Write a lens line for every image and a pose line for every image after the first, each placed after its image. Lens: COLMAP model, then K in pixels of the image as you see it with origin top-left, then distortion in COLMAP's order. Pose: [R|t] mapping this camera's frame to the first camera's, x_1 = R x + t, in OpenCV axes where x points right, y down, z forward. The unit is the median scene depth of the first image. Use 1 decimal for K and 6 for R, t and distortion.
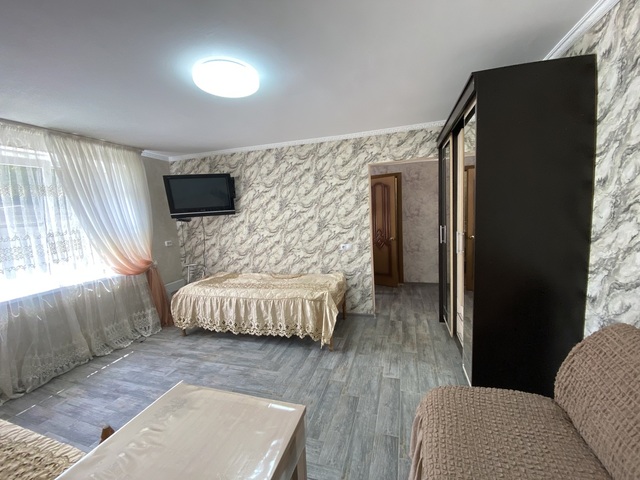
lens RADIAL K [[258.1, 0, 318.4], [0, 258.1, 240.1], [0, 0, 1]] dist [0.035817, -0.028926]
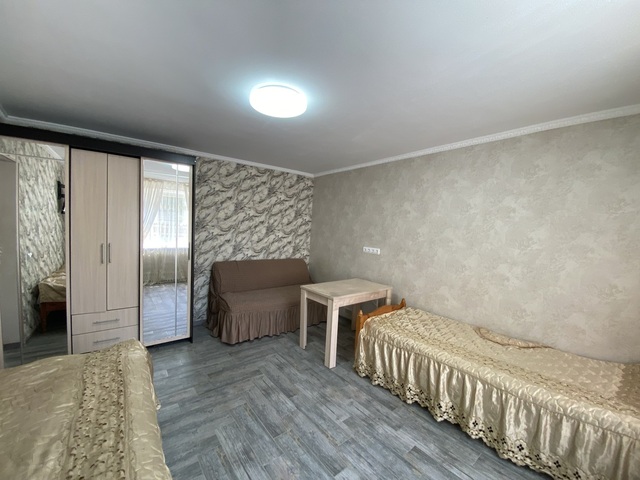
lens RADIAL K [[258.1, 0, 318.4], [0, 258.1, 240.1], [0, 0, 1]] dist [0.035817, -0.028926]
pose [[-0.827381, -0.000613, 0.561641, -0.601729], [0.070040, 0.992081, 0.104261, -0.071421], [-0.557257, 0.125601, -0.820786, 1.019493]]
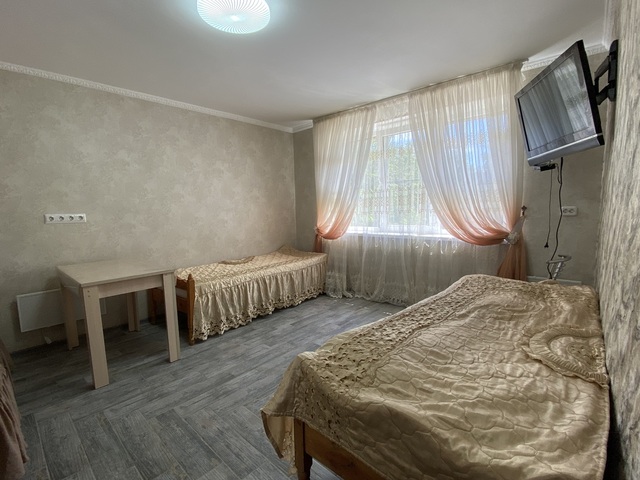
lens RADIAL K [[308.0, 0, 317.1], [0, 308.0, 239.1], [0, 0, 1]] dist [0.036871, -0.029446]
pose [[-0.425730, 0.161308, -0.890356, 0.320410], [-0.049964, 0.978290, 0.201130, -0.043689], [0.903470, 0.130113, -0.408428, 0.960784]]
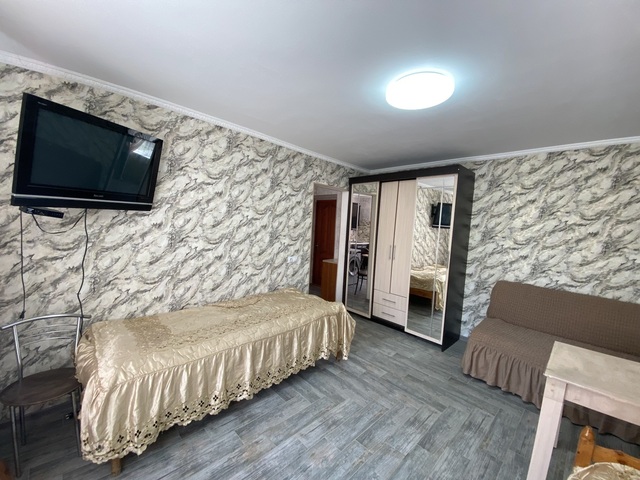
lens RADIAL K [[258.1, 0, 318.4], [0, 258.1, 240.1], [0, 0, 1]] dist [0.035817, -0.028926]
pose [[0.475991, 0.021273, 0.879193, -0.747301], [0.014847, 0.999371, -0.032219, -0.014337], [-0.879325, 0.028390, 0.475375, 0.473908]]
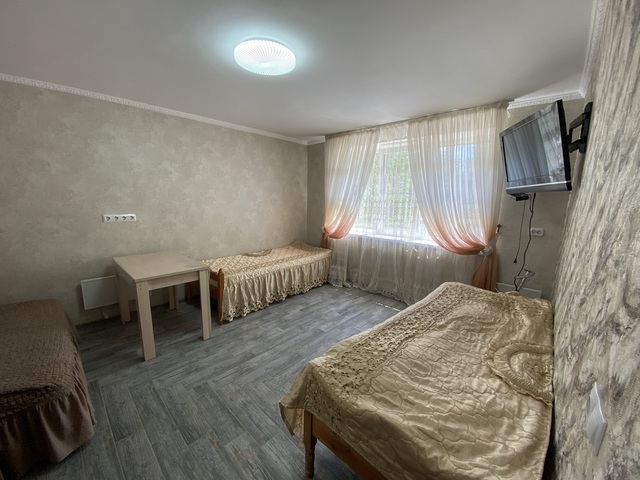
lens RADIAL K [[258.1, 0, 318.4], [0, 258.1, 240.1], [0, 0, 1]] dist [0.035817, -0.028926]
pose [[-0.445377, 0.195589, -0.873718, 0.324985], [-0.091684, 0.960755, 0.261808, -0.111847], [0.890636, 0.196710, -0.409966, 0.944610]]
